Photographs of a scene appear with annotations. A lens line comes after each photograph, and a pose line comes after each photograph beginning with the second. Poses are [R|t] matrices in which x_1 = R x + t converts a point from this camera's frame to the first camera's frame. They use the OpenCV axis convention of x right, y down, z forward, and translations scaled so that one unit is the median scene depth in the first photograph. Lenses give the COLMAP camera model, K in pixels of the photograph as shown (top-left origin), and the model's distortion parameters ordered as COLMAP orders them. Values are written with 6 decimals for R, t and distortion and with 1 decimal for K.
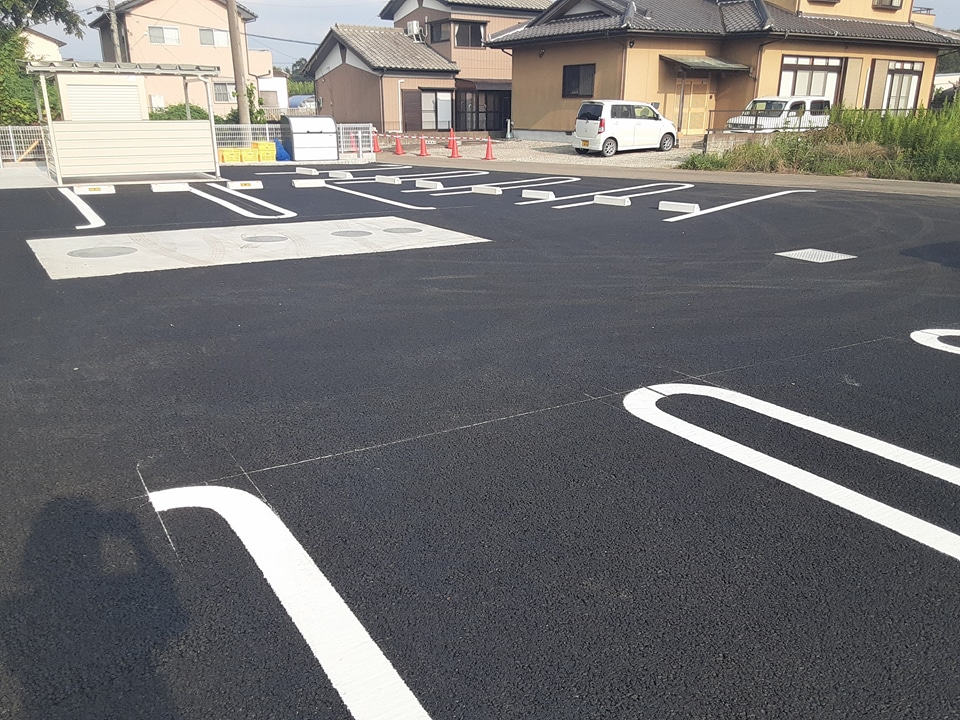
lens RADIAL K [[773.1, 0, 473.3], [0, 773.1, 365.9], [0, 0, 1]] dist [0.043270, -0.045841]
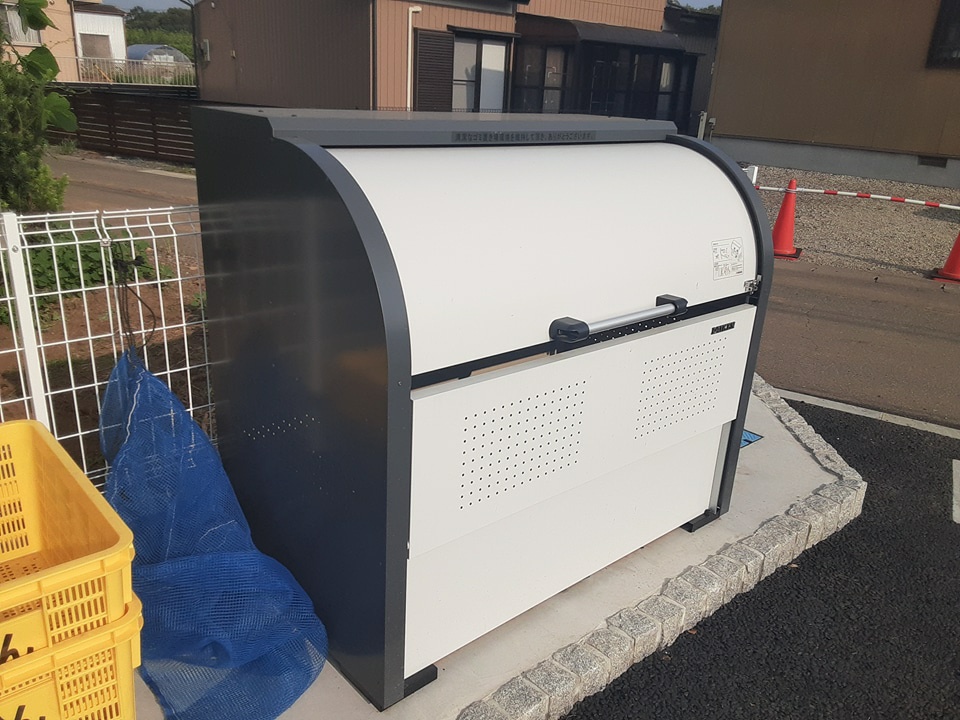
lens RADIAL K [[773.1, 0, 484.7], [0, 773.1, 362.5], [0, 0, 1]] dist [0.043270, -0.045841]
pose [[0.981132, -0.018904, 0.192411, -0.141509], [0.013049, 0.999414, 0.031653, -0.178683], [-0.192897, -0.028545, 0.980804, 0.549816]]
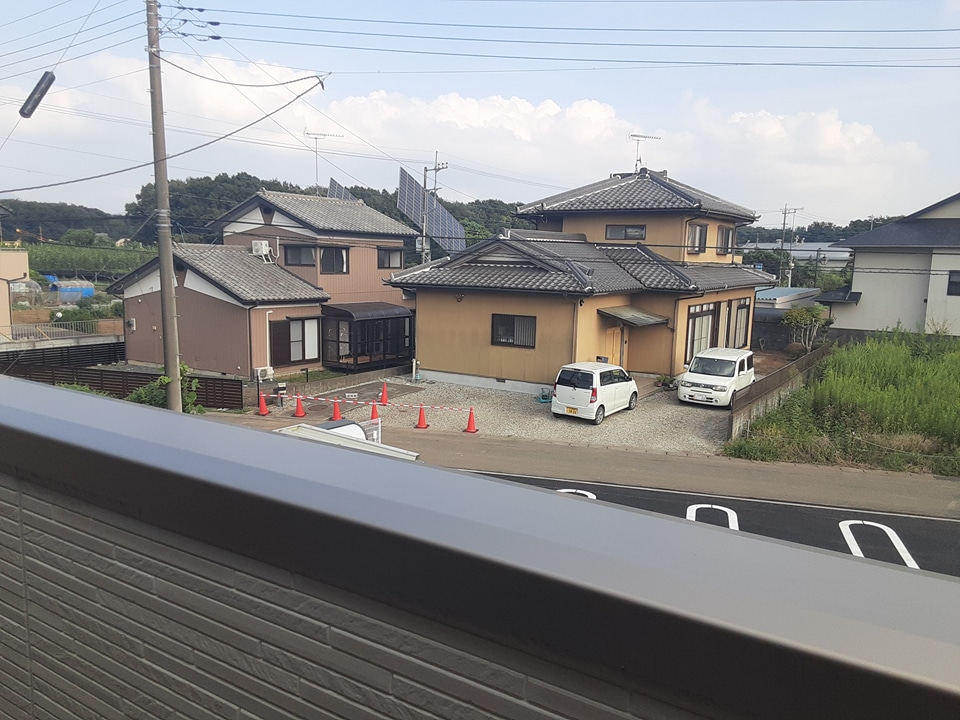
lens RADIAL K [[773.1, 0, 478.1], [0, 773.1, 368.9], [0, 0, 1]] dist [0.043270, -0.045841]
pose [[0.907884, -0.046319, 0.416656, -0.244088], [0.116779, 0.982481, -0.145237, -0.149157], [-0.402629, 0.180515, 0.897387, 0.135286]]
